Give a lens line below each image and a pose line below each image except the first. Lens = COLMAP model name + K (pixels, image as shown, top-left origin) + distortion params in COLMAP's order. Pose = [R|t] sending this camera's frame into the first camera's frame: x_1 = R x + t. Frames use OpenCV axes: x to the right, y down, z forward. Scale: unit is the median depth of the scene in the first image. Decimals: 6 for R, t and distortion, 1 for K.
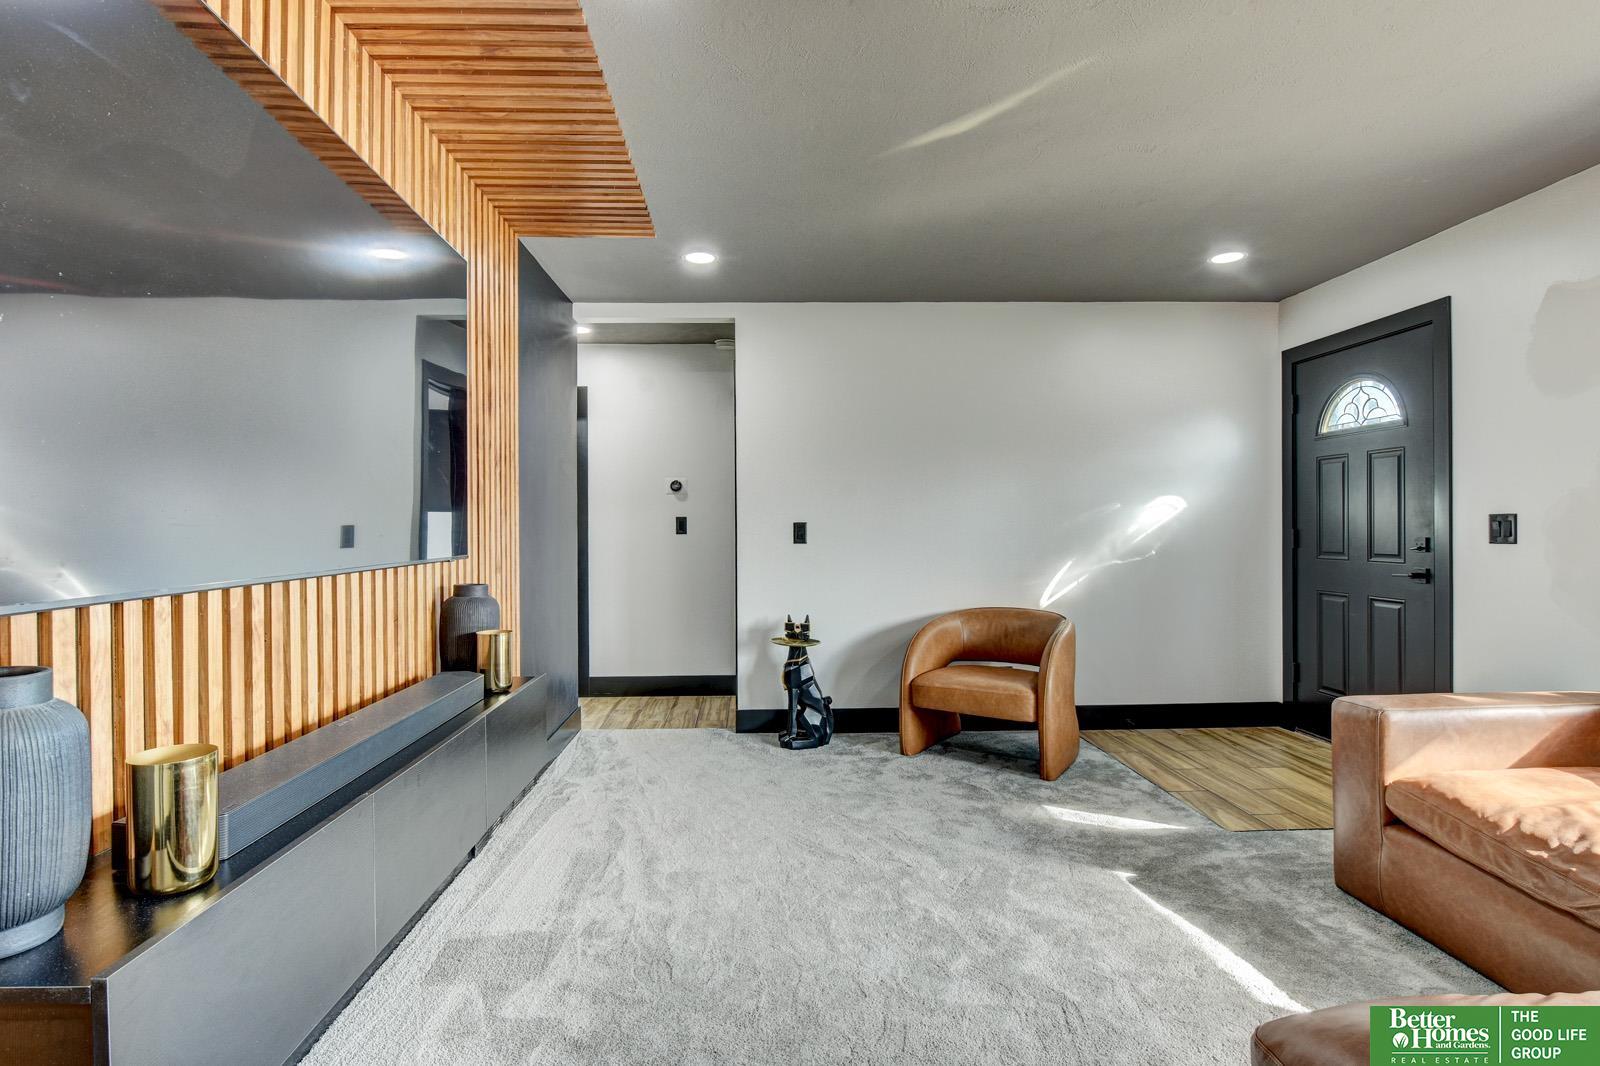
lens RADIAL K [[780.6, 0, 794.8], [0, 780.6, 528.0], [0, 0, 1]] dist [-0.004460, -0.003288]
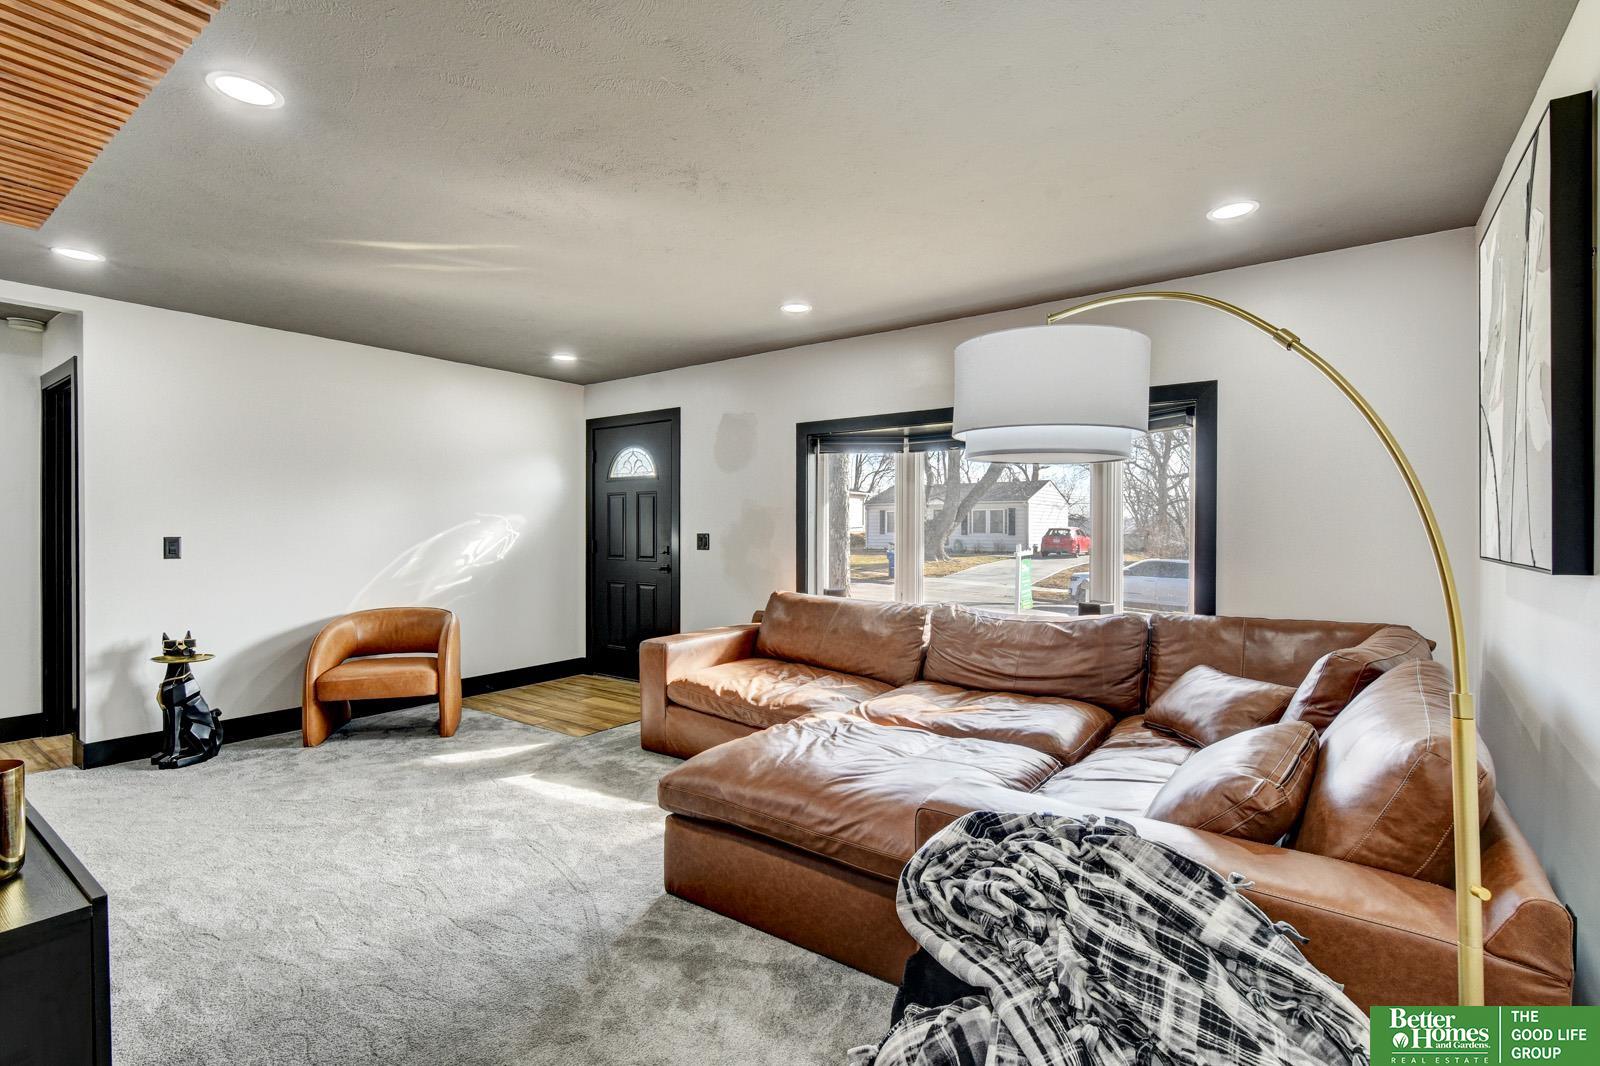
lens RADIAL K [[731.8, 0, 794.9], [0, 731.8, 532.0], [0, 0, 1]] dist [0.003438, -0.005438]
pose [[0.611607, 0.002579, 0.791157, -0.259857], [-0.007284, 0.999971, 0.002371, -0.022704], [-0.791128, -0.007213, 0.611608, -0.182616]]
